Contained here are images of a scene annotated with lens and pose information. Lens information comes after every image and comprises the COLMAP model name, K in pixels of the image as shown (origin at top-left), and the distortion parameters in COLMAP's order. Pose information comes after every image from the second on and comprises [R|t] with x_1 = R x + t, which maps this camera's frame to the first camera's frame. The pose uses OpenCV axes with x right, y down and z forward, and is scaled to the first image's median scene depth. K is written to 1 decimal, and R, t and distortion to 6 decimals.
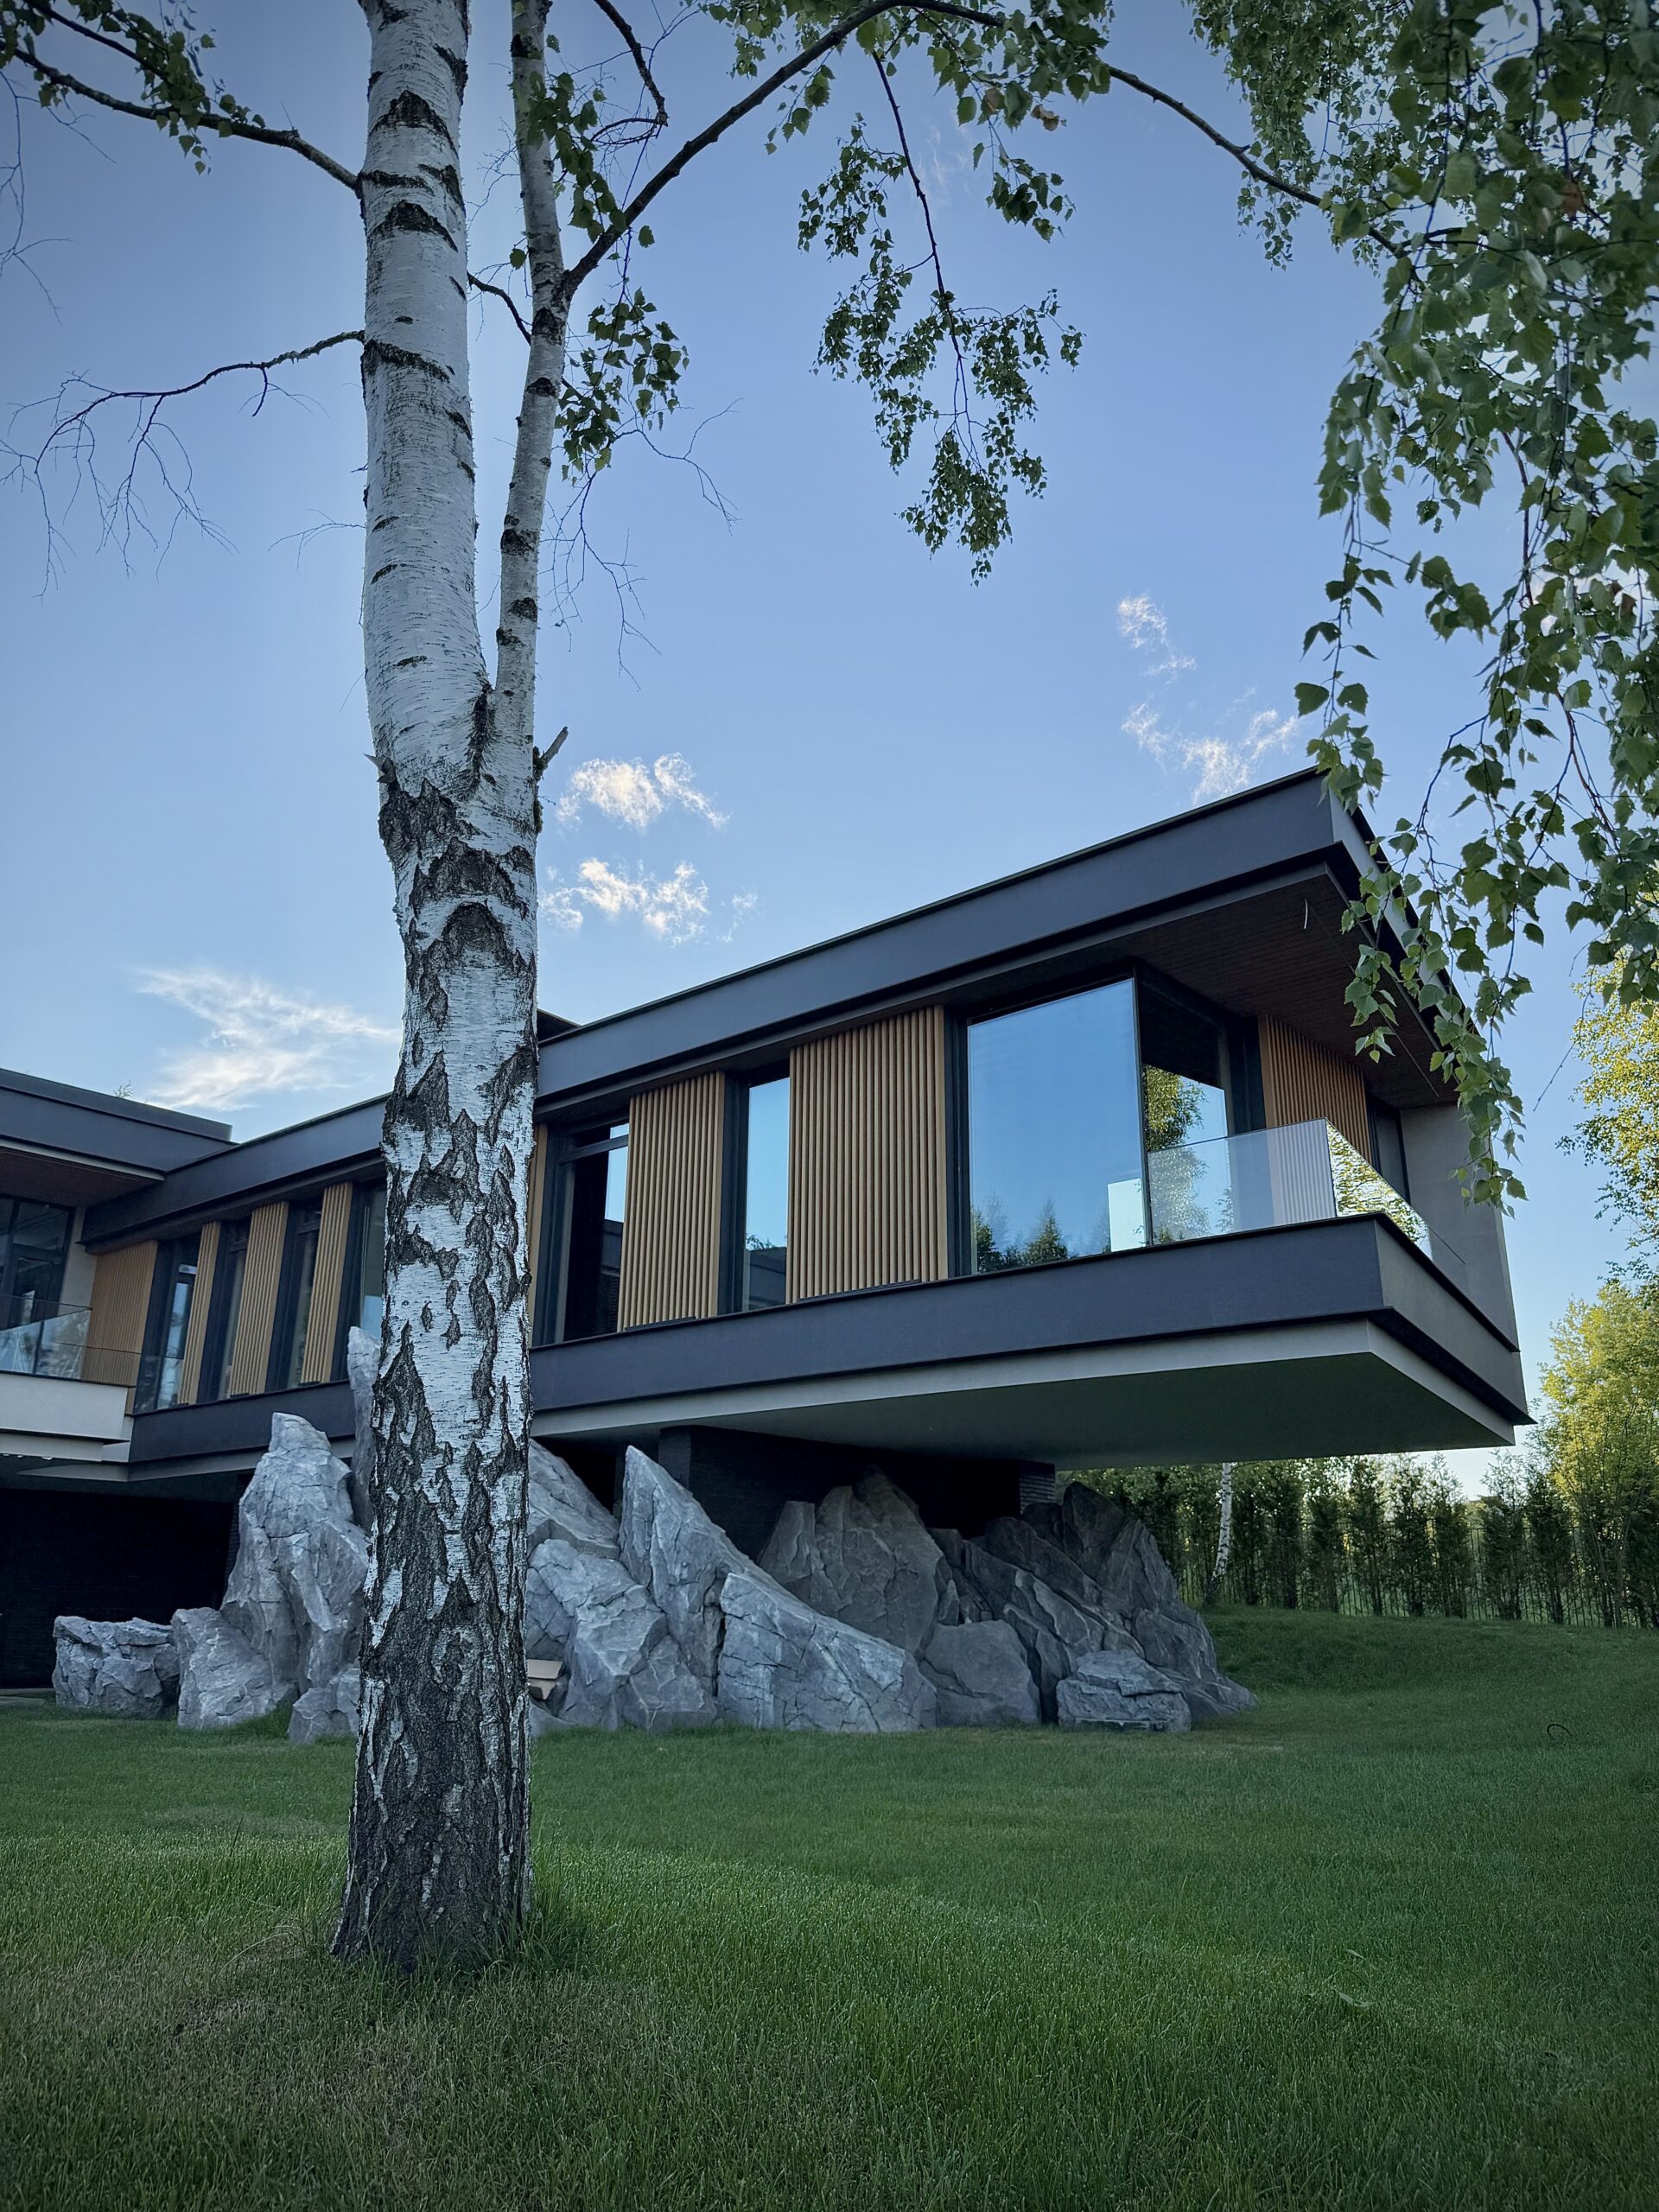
lens RADIAL K [[1574.4, 0, 833.3], [0, 1574.4, 1108.9], [0, 0, 1]] dist [0.046824, -0.056831]
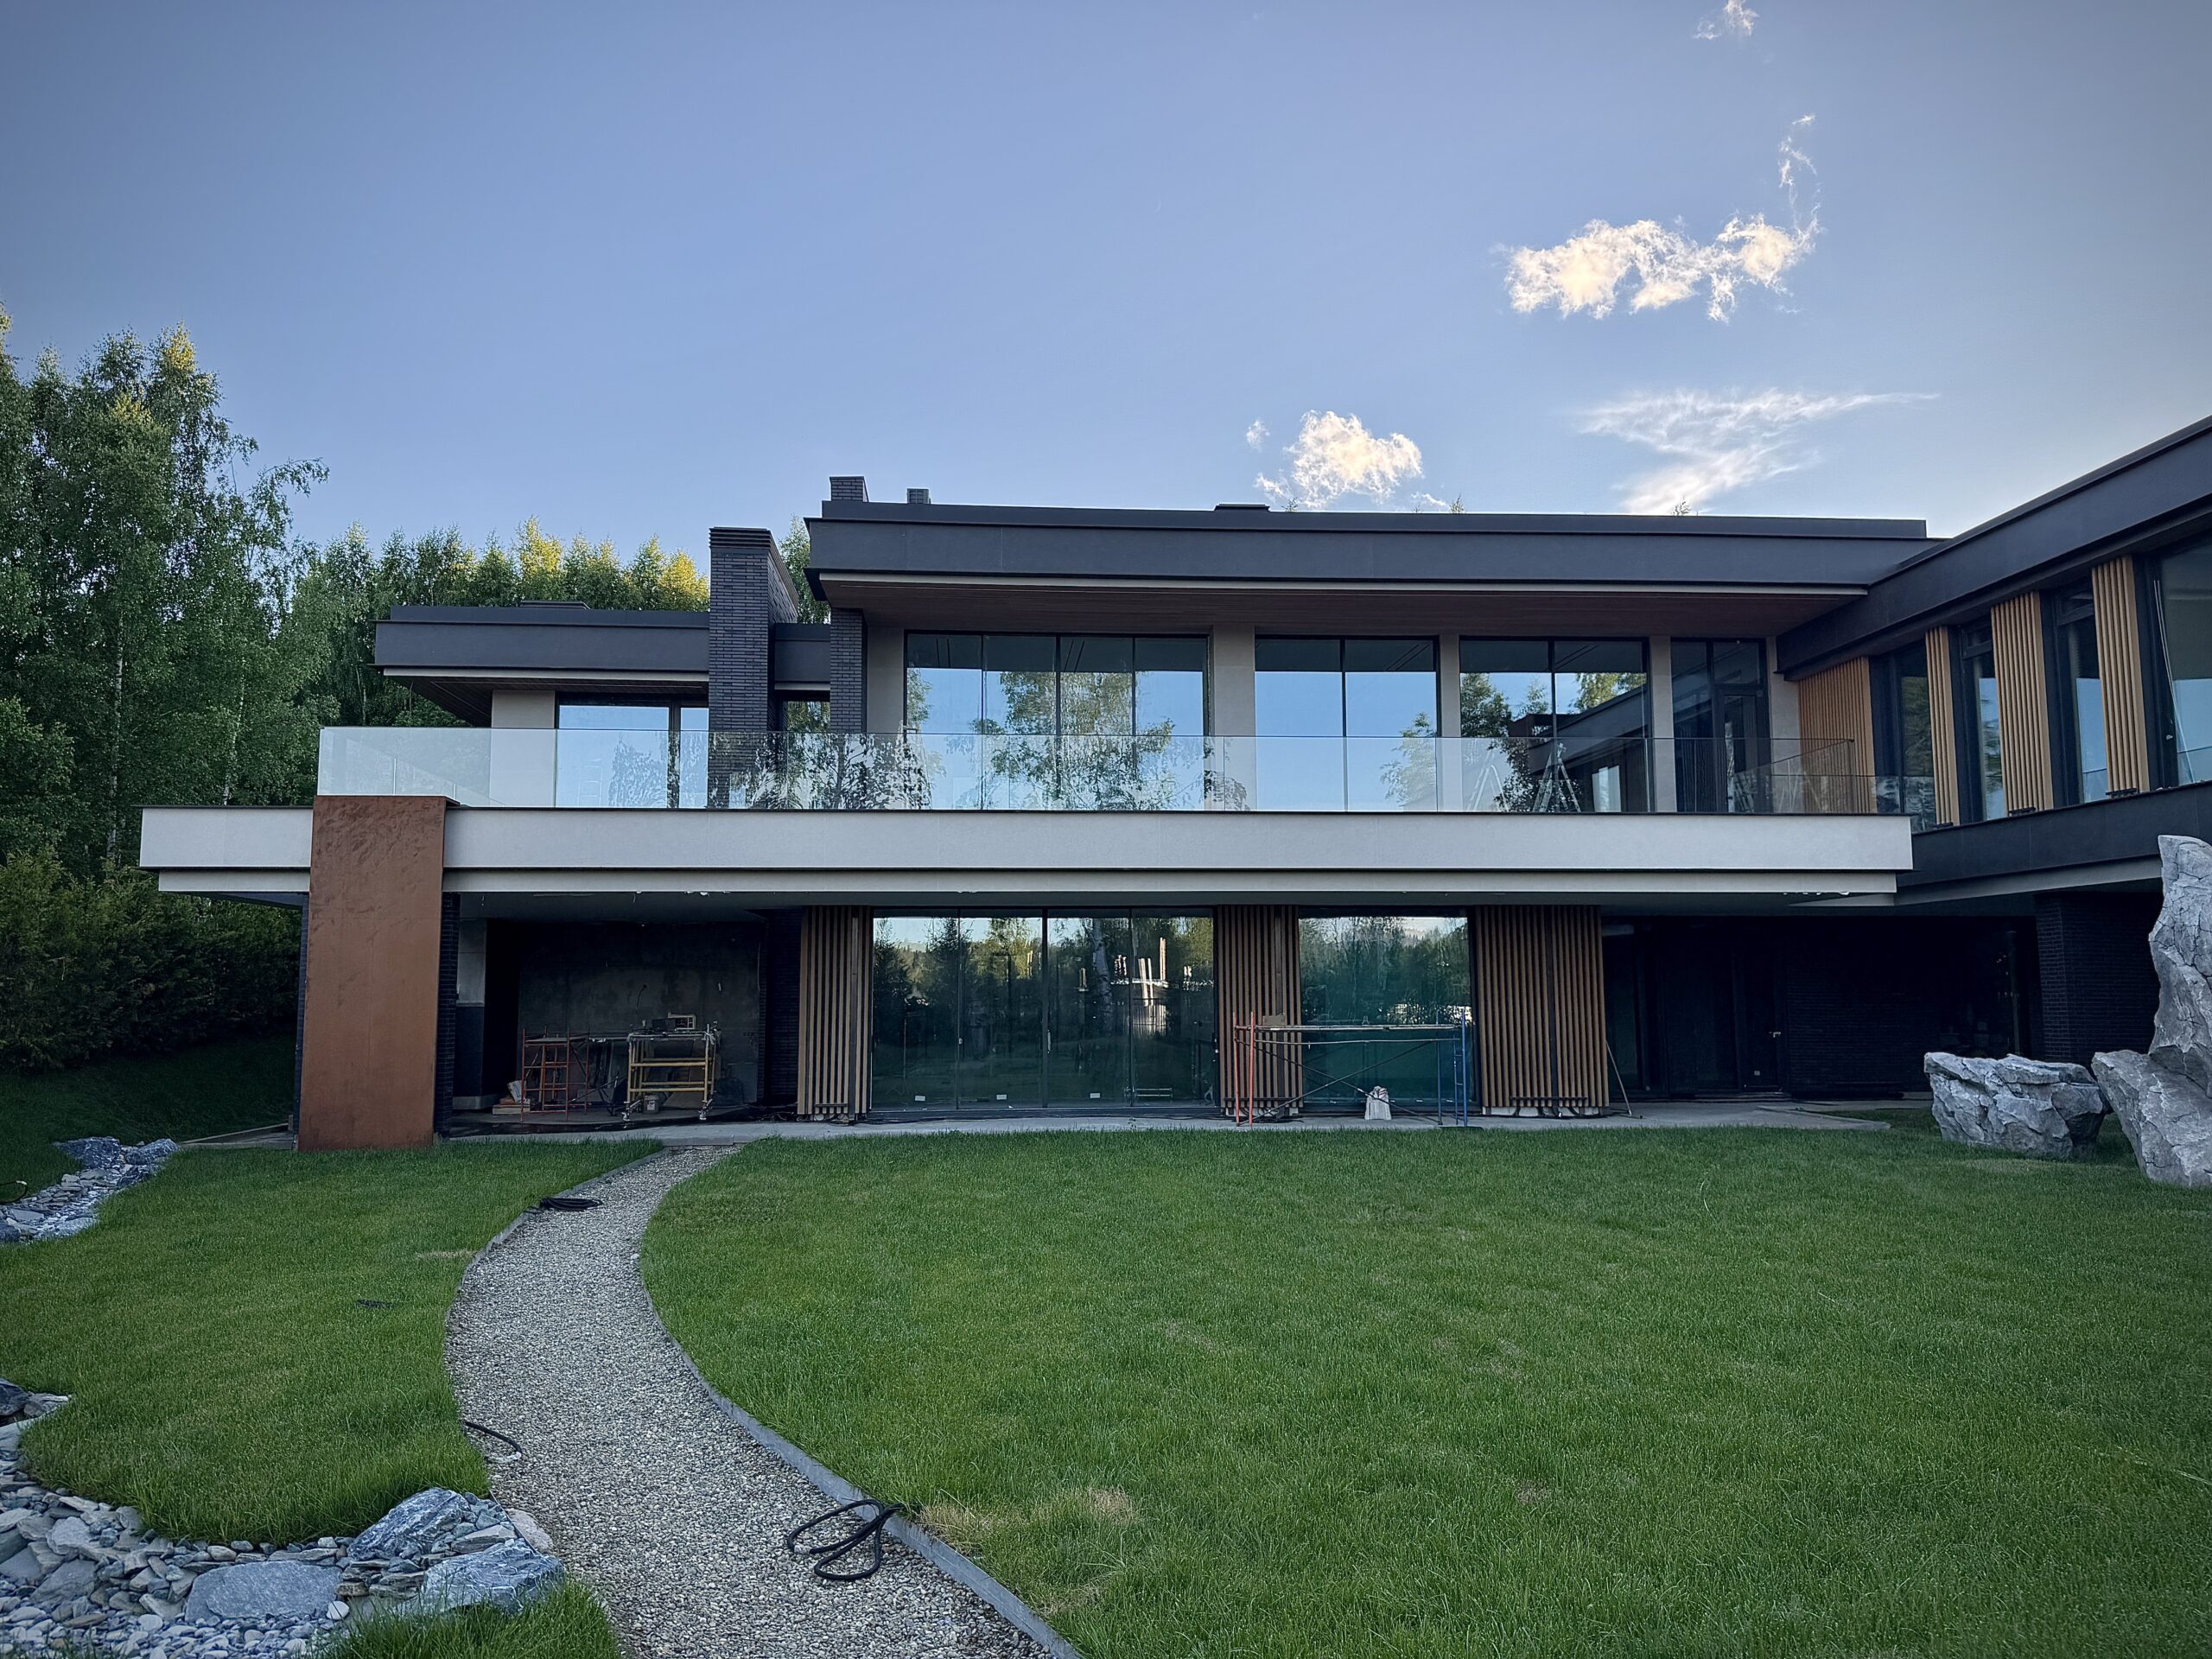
lens RADIAL K [[1574.4, 0, 1106.4], [0, 1574.4, 835.0], [0, 0, 1]] dist [0.046824, -0.056831]
pose [[0.724202, -0.083637, -0.684498, -0.175593], [0.221123, 0.968367, 0.115628, -0.038272], [0.653174, -0.235096, 0.719787, -0.008803]]
